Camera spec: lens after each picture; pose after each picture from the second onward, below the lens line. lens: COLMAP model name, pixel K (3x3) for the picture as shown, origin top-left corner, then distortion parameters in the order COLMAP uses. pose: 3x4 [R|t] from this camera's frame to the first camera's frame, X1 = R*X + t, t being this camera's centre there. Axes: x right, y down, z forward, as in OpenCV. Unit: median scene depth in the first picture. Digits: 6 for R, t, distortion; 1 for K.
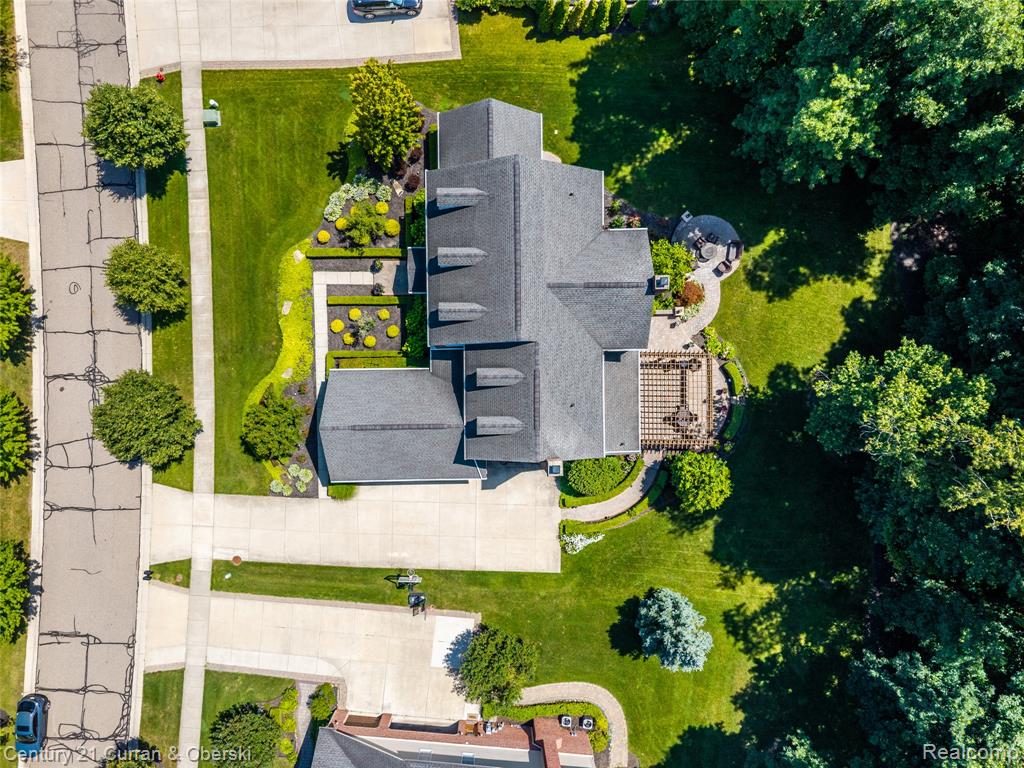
lens RADIAL K [[683.8, 0, 512.0], [0, 683.8, 384.0], [0, 0, 1]] dist [0.004909, -0.002147]
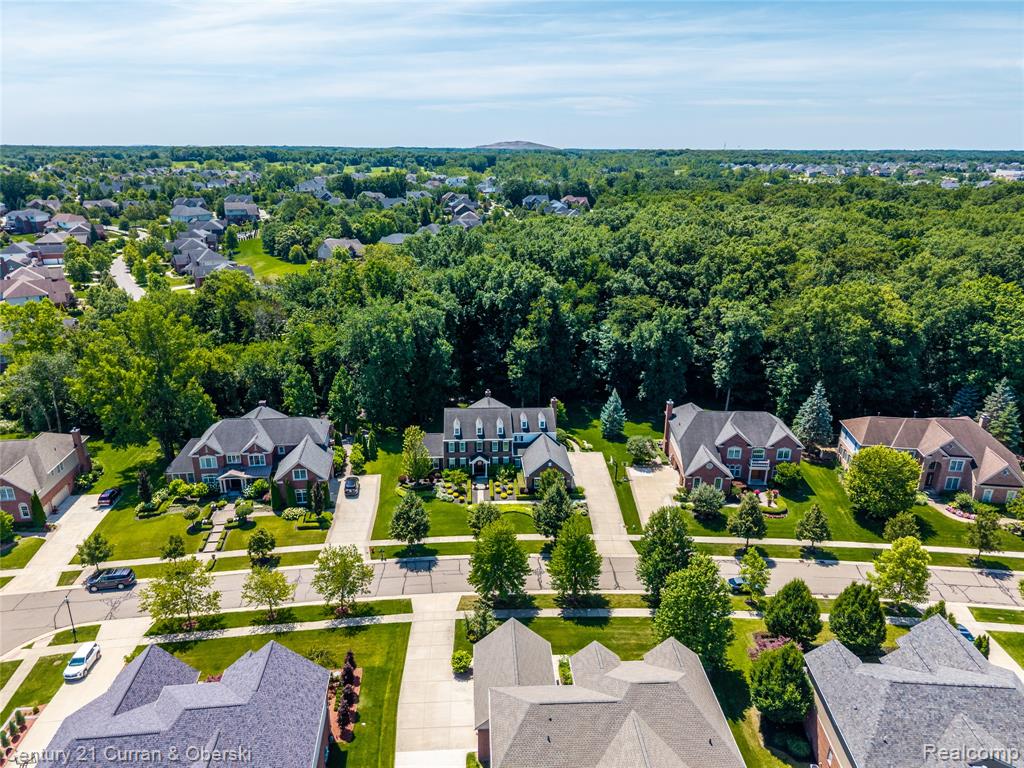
lens RADIAL K [[660.7, 0, 512.0], [0, 660.7, 384.0], [0, 0, 1]] dist [0.063360, -0.000511]
pose [[-0.056516, -0.363429, 0.929906, -2.003233], [0.998314, -0.008241, 0.057453, -0.171887], [-0.013217, 0.931585, 0.363282, -0.062931]]
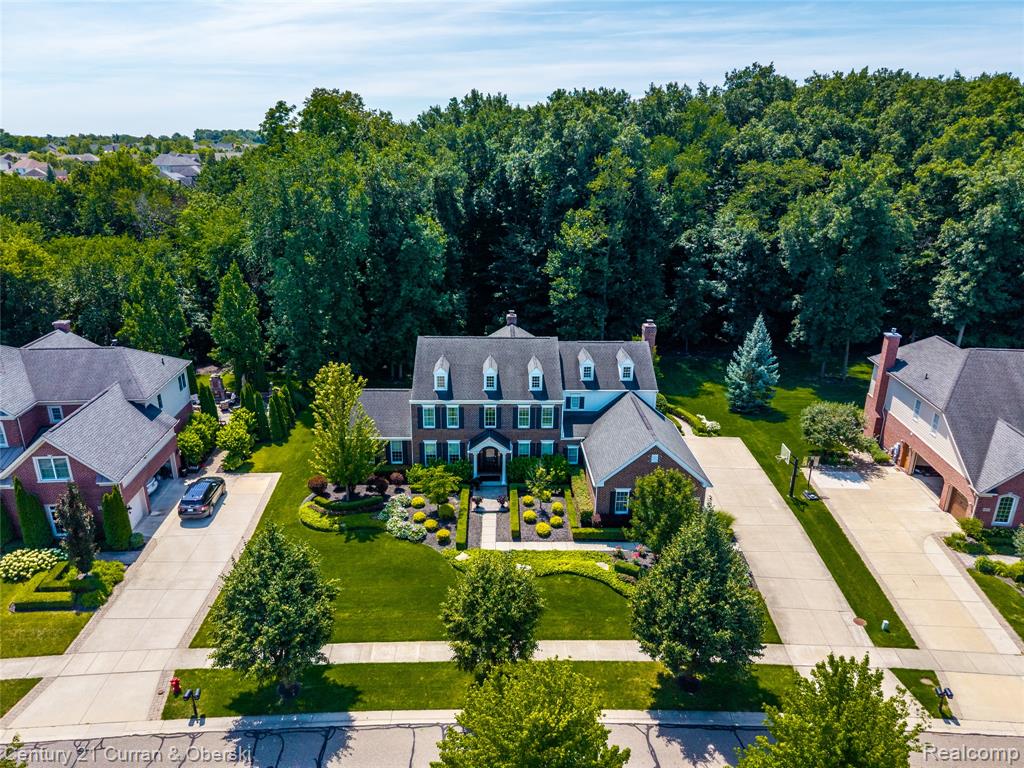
lens RADIAL K [[683.8, 0, 512.0], [0, 683.8, 384.0], [0, 0, 1]] dist [0.004909, -0.002147]
pose [[-0.009520, -0.368100, 0.929738, -1.006449], [0.999895, 0.006658, 0.012874, -0.136837], [-0.010929, 0.929763, 0.367997, 0.484680]]
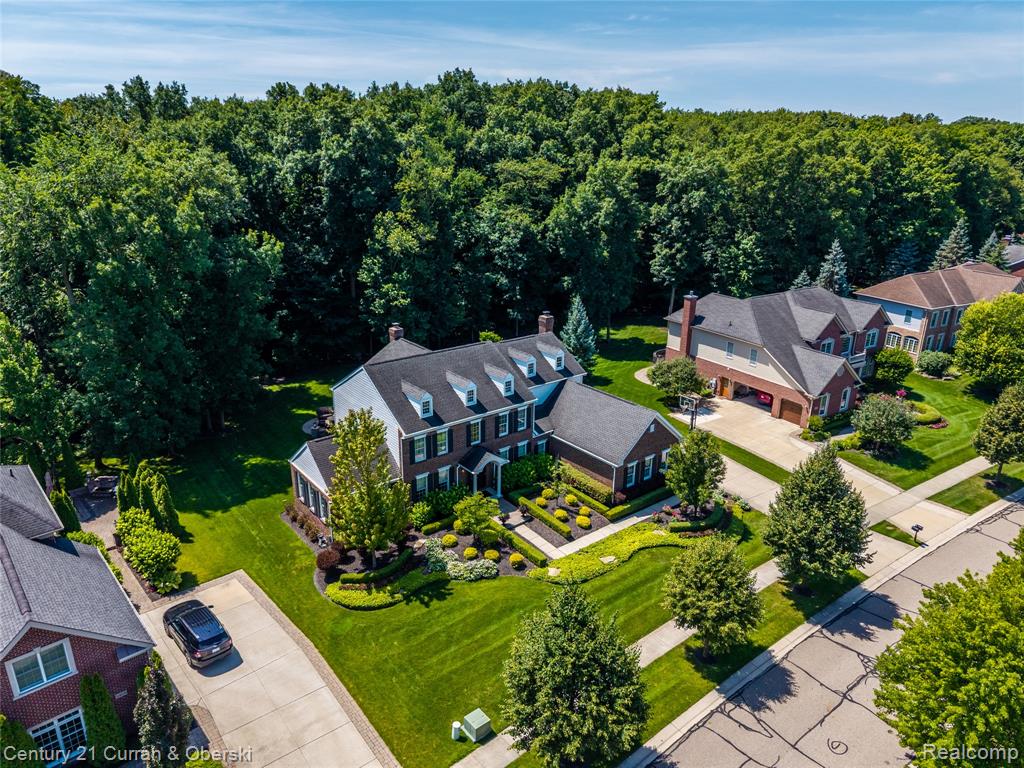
lens RADIAL K [[683.8, 0, 512.0], [0, 683.8, 384.0], [0, 0, 1]] dist [0.004909, -0.002147]
pose [[-0.611313, -0.304479, 0.730472, -0.803689], [0.790562, -0.192754, 0.581256, -0.654656], [-0.036179, 0.932812, 0.358543, 0.490273]]
